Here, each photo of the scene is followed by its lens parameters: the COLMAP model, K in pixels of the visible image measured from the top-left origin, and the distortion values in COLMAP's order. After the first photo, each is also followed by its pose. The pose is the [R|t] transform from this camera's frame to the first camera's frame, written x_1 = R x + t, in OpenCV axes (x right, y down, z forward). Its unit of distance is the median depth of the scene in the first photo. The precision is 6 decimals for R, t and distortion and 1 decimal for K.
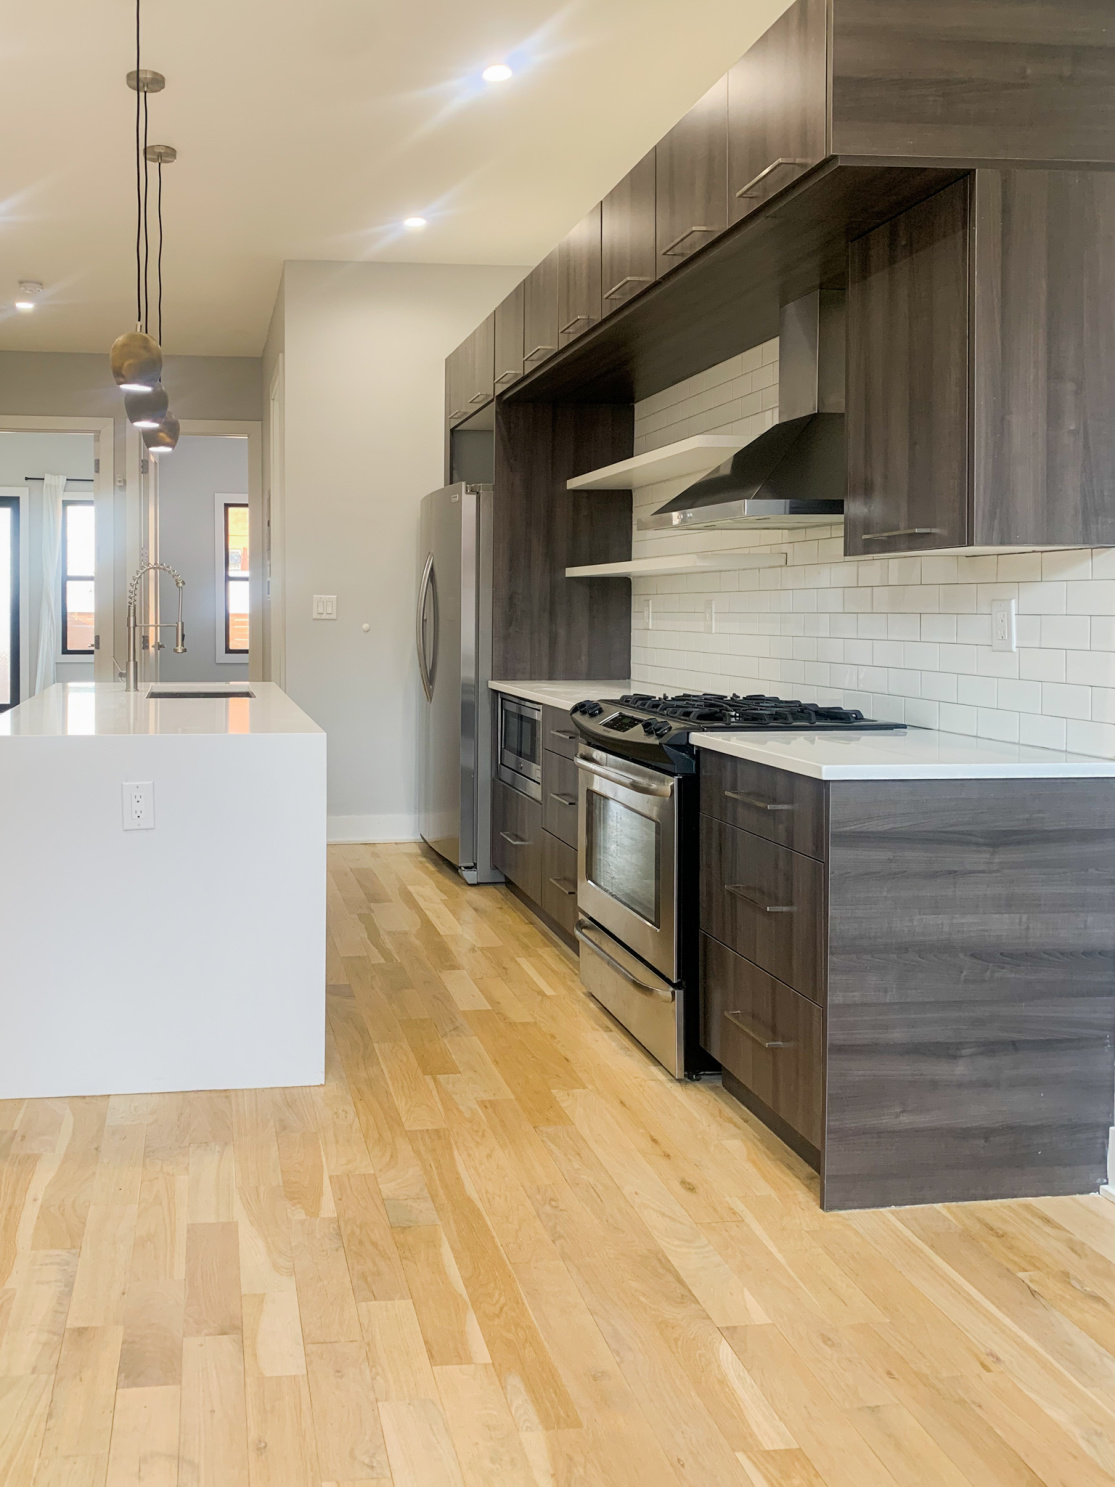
lens RADIAL K [[1261.9, 0, 552.8], [0, 1261.9, 751.3], [0, 0, 1]] dist [0.048845, -0.037040]
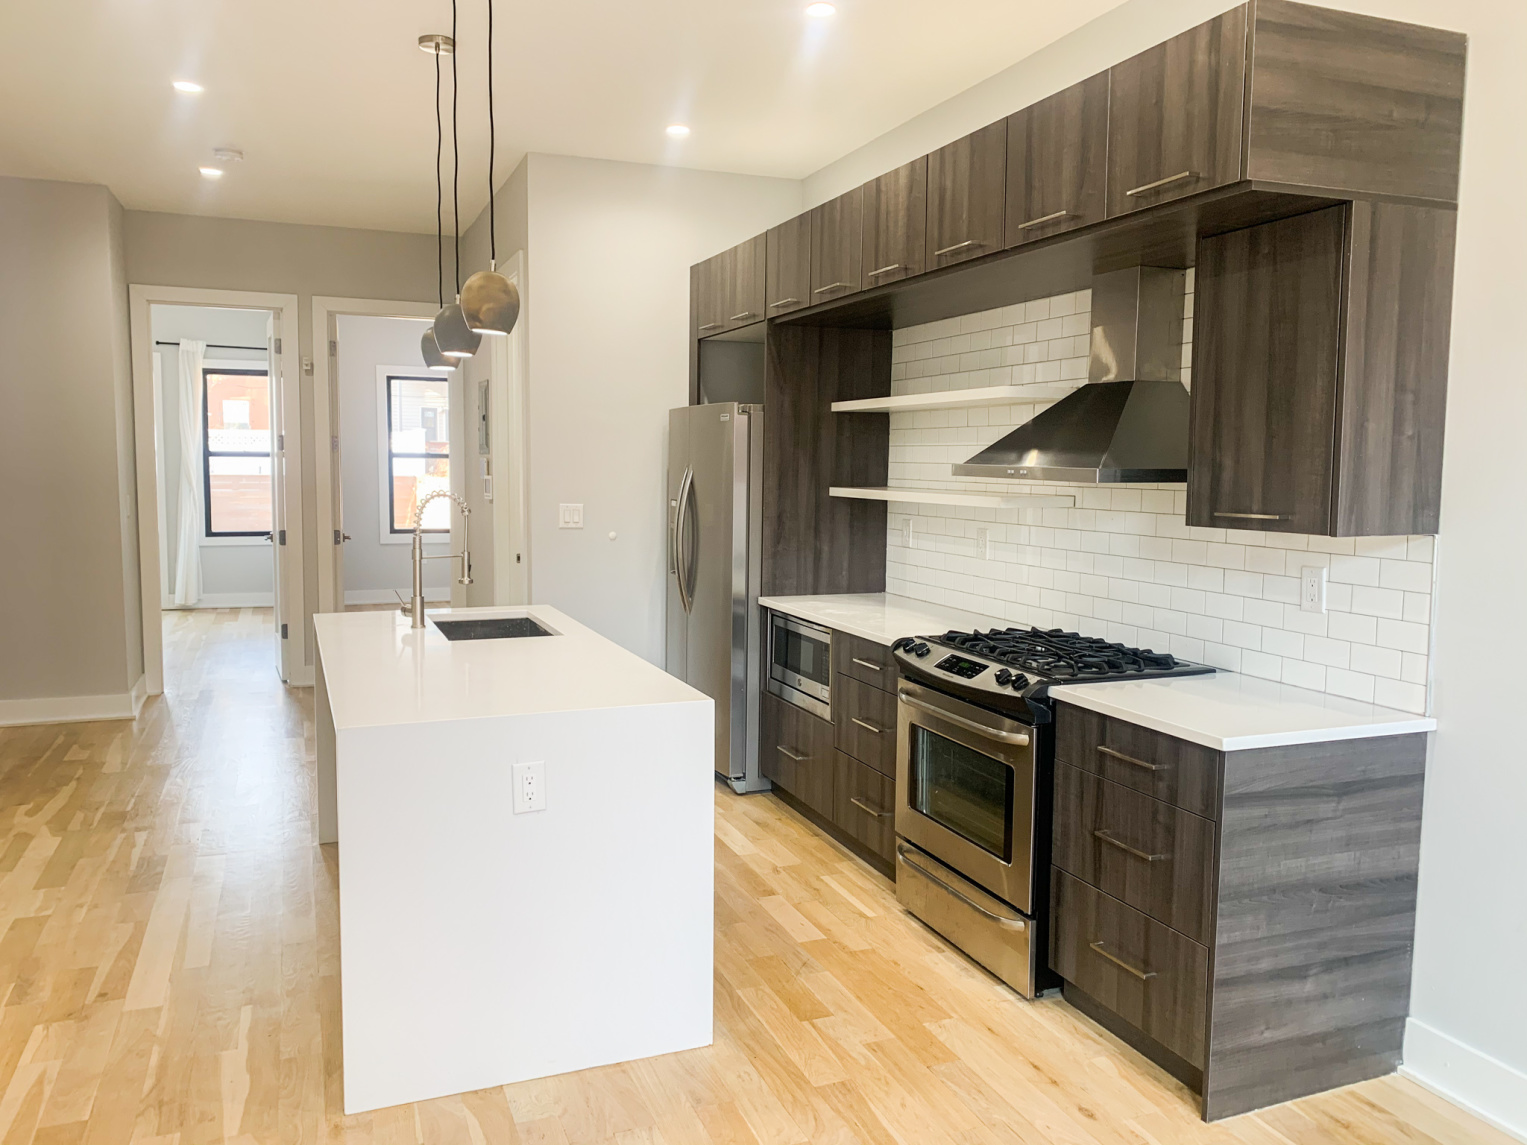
lens RADIAL K [[1169.4, 0, 764.5], [0, 1169.4, 588.5], [0, 0, 1]] dist [0.028687, -0.000465]
pose [[0.960240, -0.020933, 0.278391, -0.399605], [0.000795, 0.997386, 0.072253, -0.170065], [-0.279176, -0.069159, 0.957746, 0.117570]]
